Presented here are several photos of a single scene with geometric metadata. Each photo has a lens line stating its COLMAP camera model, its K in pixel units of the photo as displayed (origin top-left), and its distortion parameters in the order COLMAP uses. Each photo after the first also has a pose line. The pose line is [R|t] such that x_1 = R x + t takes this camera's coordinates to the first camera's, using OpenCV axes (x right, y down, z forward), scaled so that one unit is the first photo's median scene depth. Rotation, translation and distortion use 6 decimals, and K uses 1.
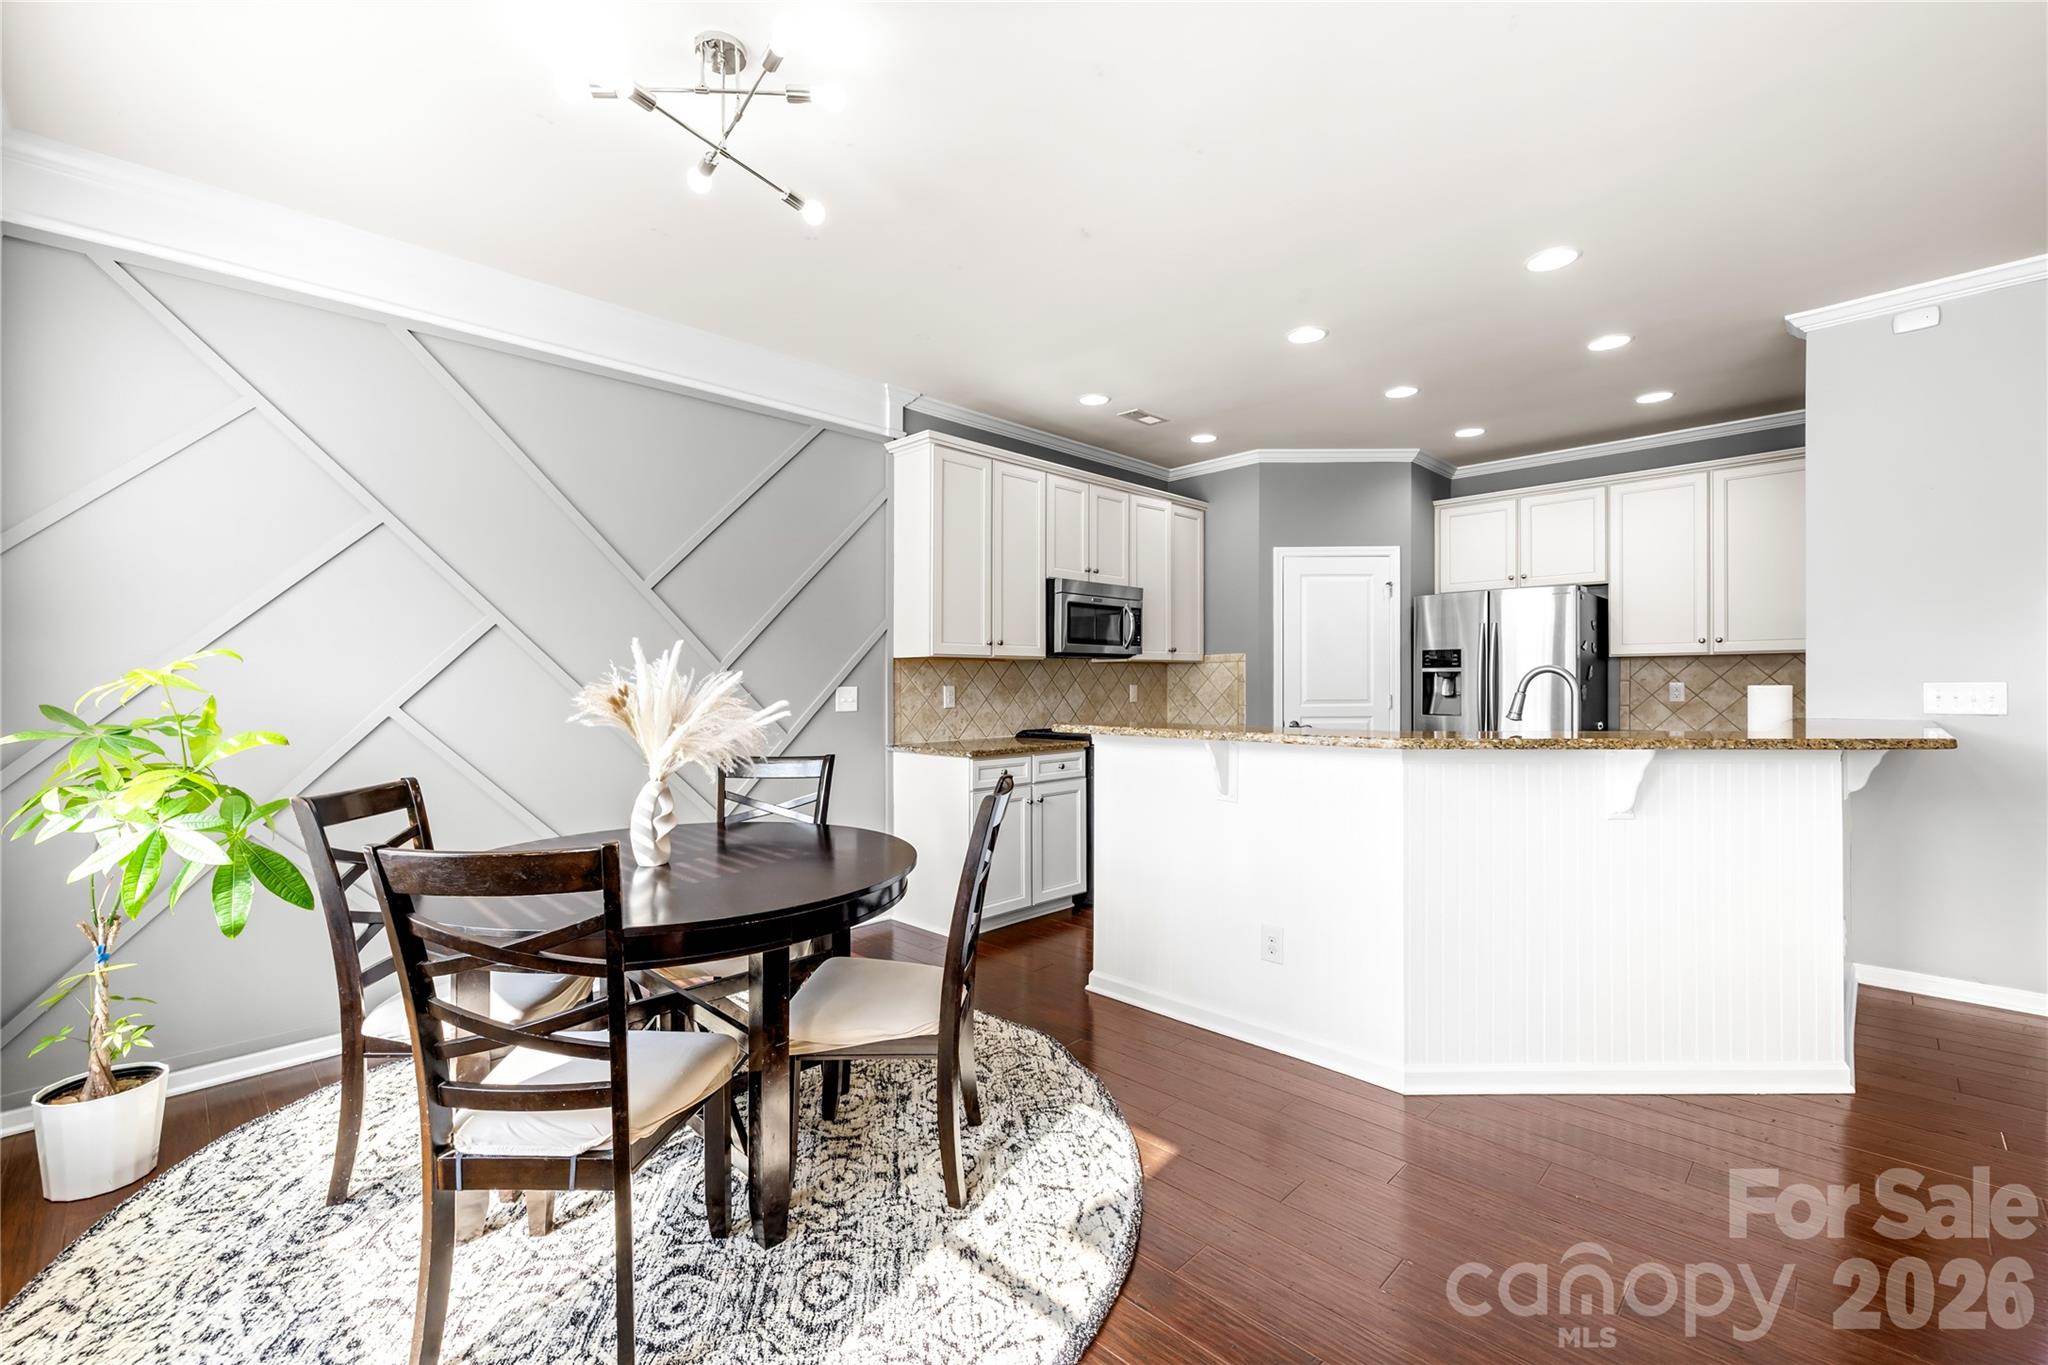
lens RADIAL K [[871.2, 0, 1019.3], [0, 871.2, 680.0], [0, 0, 1]] dist [0.001782, 0.000144]
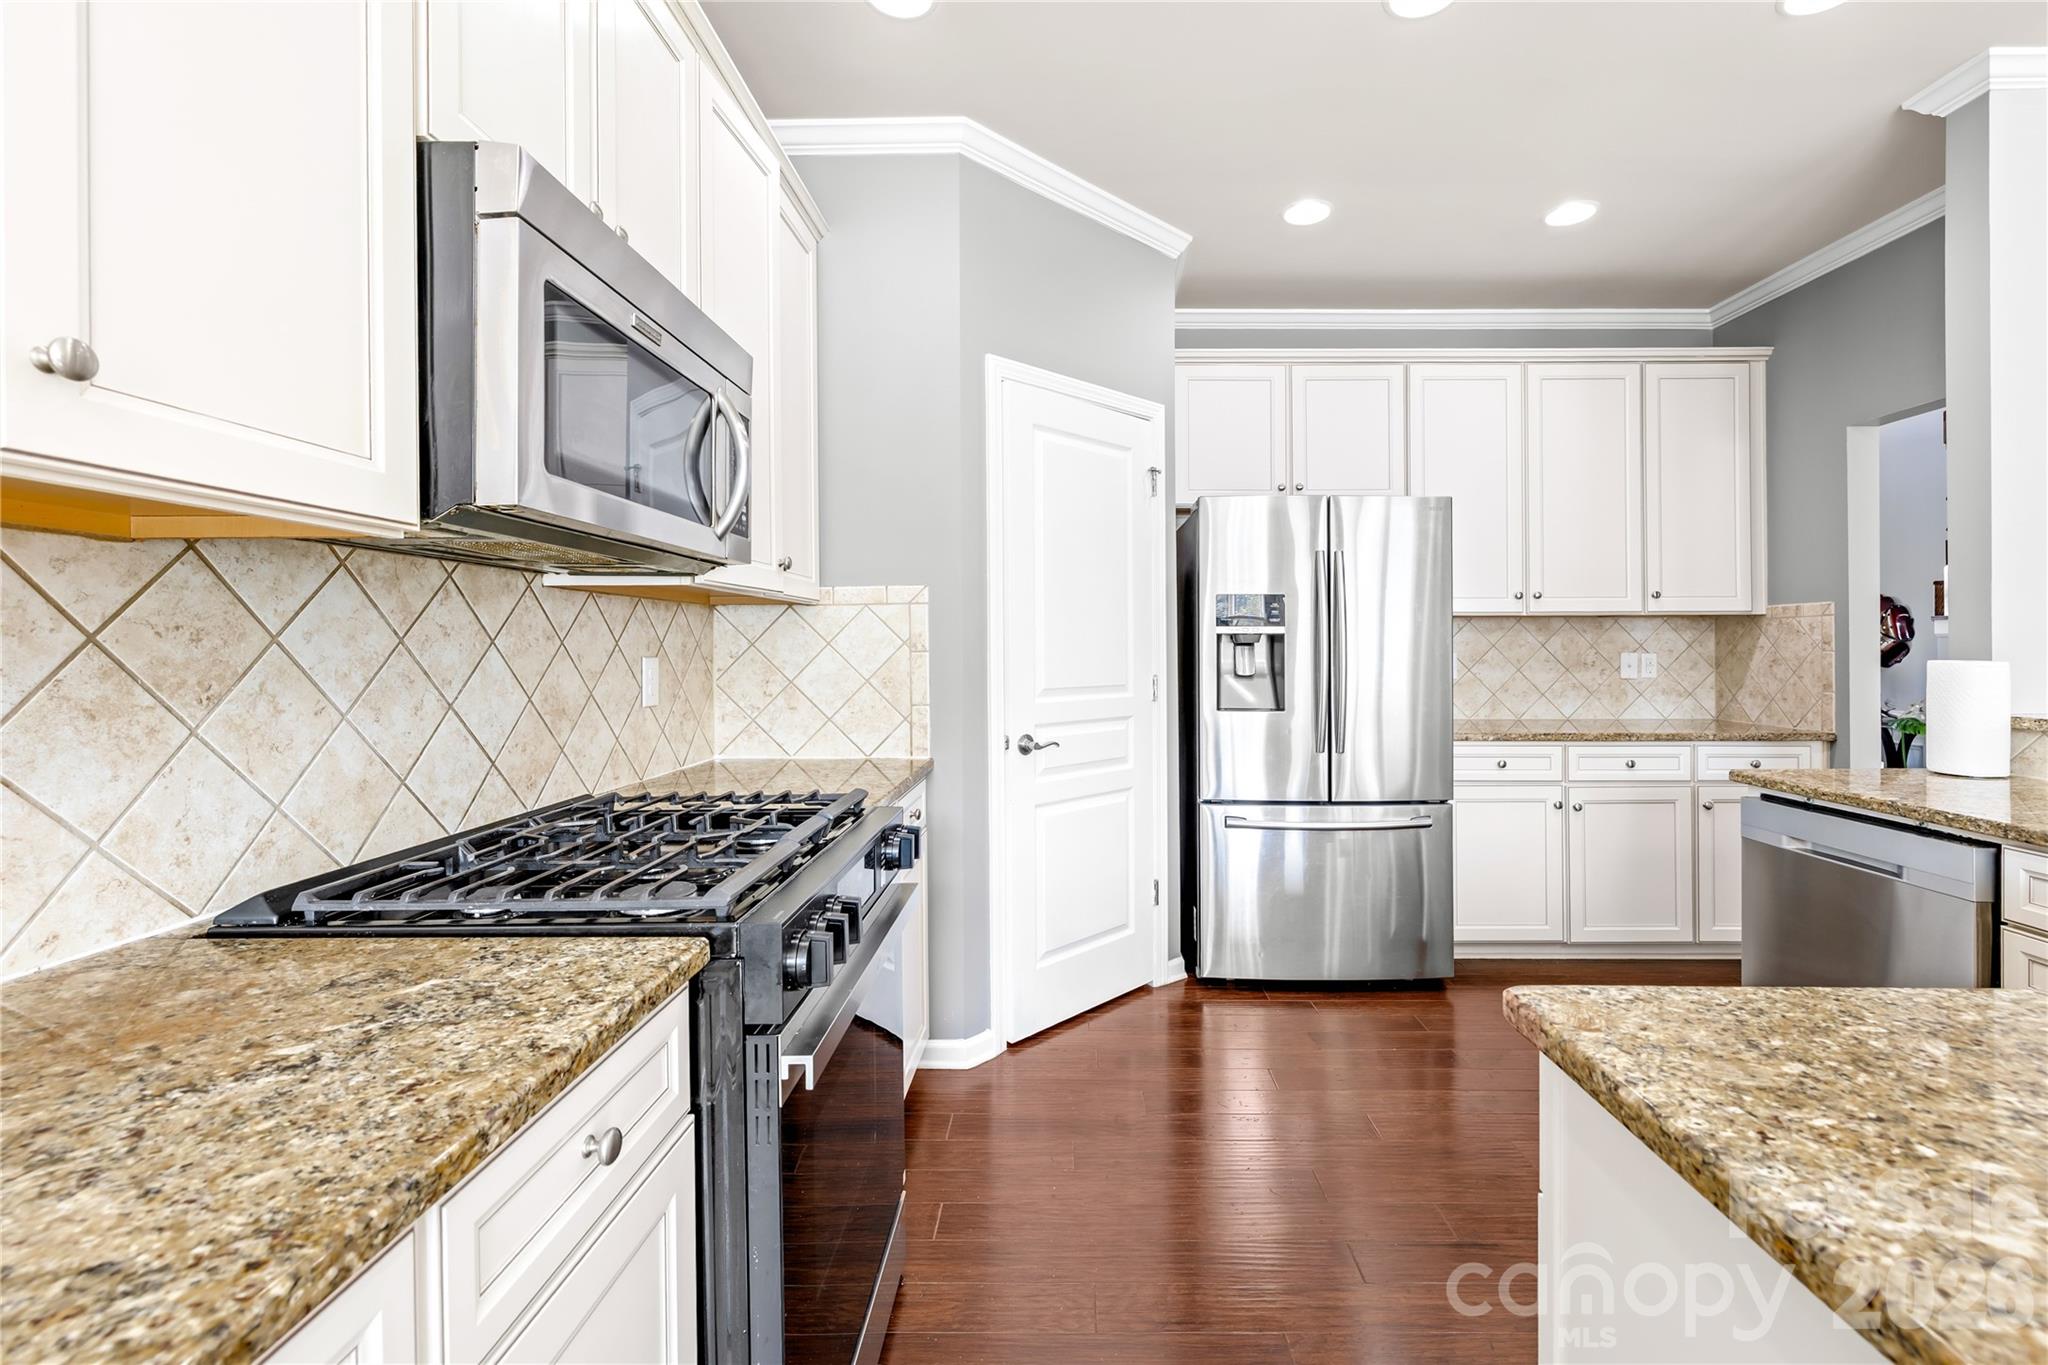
lens RADIAL K [[892.0, 0, 1044.2], [0, 892.0, 648.4], [0, 0, 1]] dist [-0.001413, 0.000116]
pose [[0.725819, 0.003672, 0.687876, -0.004947], [-0.006143, 0.999980, 0.001144, 0.000210], [-0.687858, -0.005056, 0.725827, 0.669944]]
